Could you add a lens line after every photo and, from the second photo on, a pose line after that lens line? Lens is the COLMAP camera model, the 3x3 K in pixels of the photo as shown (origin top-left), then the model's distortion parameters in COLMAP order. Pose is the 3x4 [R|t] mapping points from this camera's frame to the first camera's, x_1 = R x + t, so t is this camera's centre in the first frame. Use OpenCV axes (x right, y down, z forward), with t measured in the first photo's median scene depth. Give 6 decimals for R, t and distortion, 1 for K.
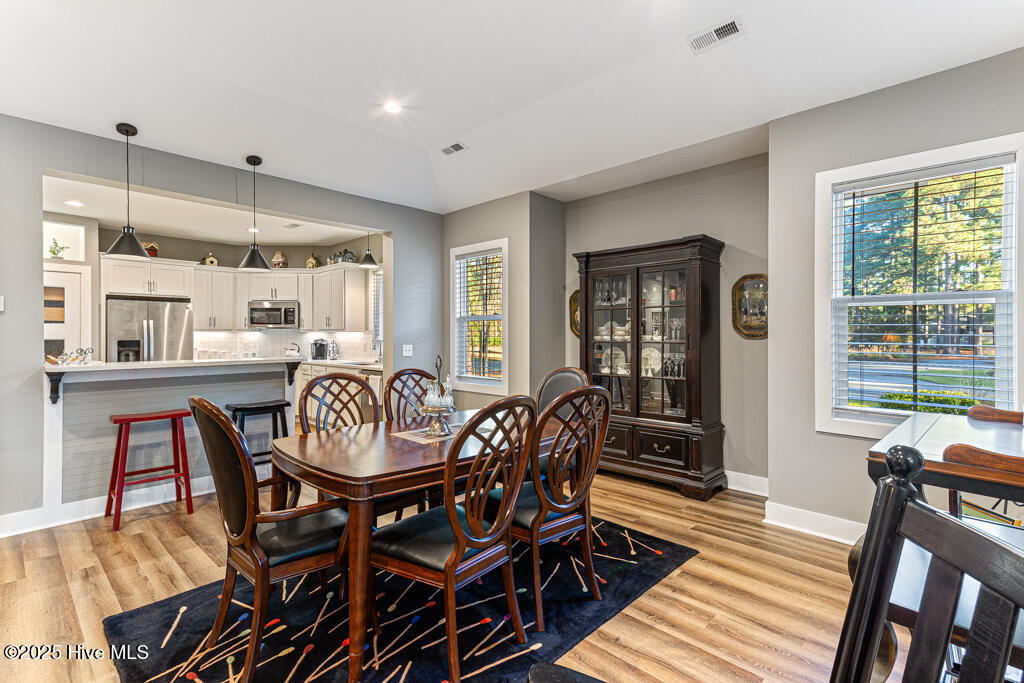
lens RADIAL K [[493.2, 0, 504.4], [0, 493.2, 333.2], [0, 0, 1]] dist [0.028604, 0.000830]
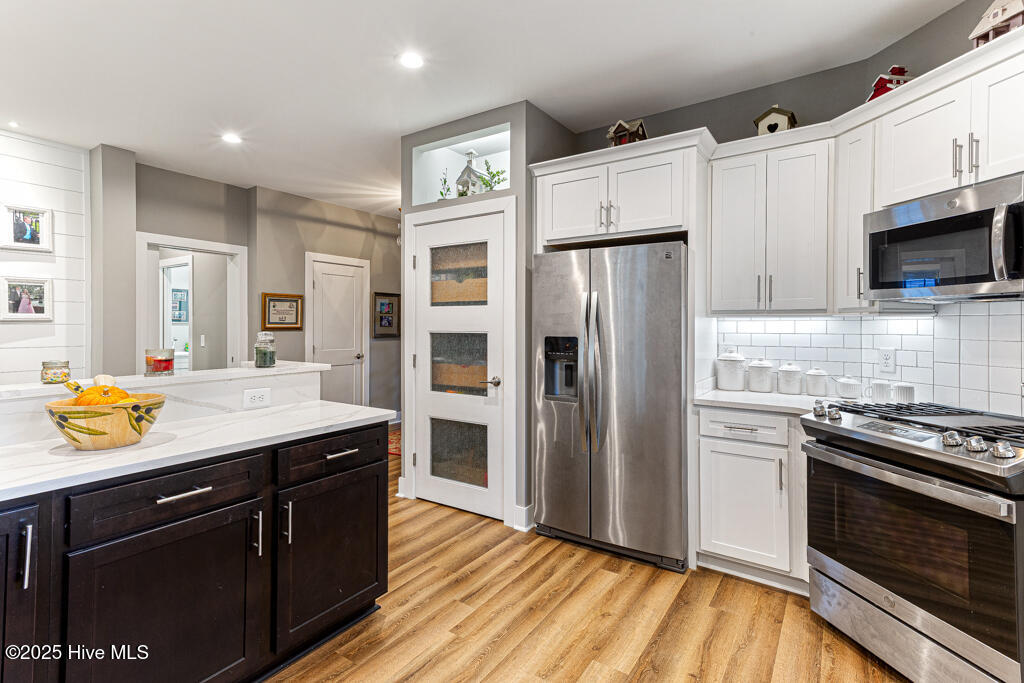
lens RADIAL K [[509.6, 0, 510.0], [0, 509.6, 319.1], [0, 0, 1]] dist [0.030530, 0.000396]
pose [[0.176113, -0.009241, -0.984327, -0.312688], [0.005938, 0.999948, -0.008325, 0.001047], [0.984352, -0.004379, 0.176159, 0.930017]]
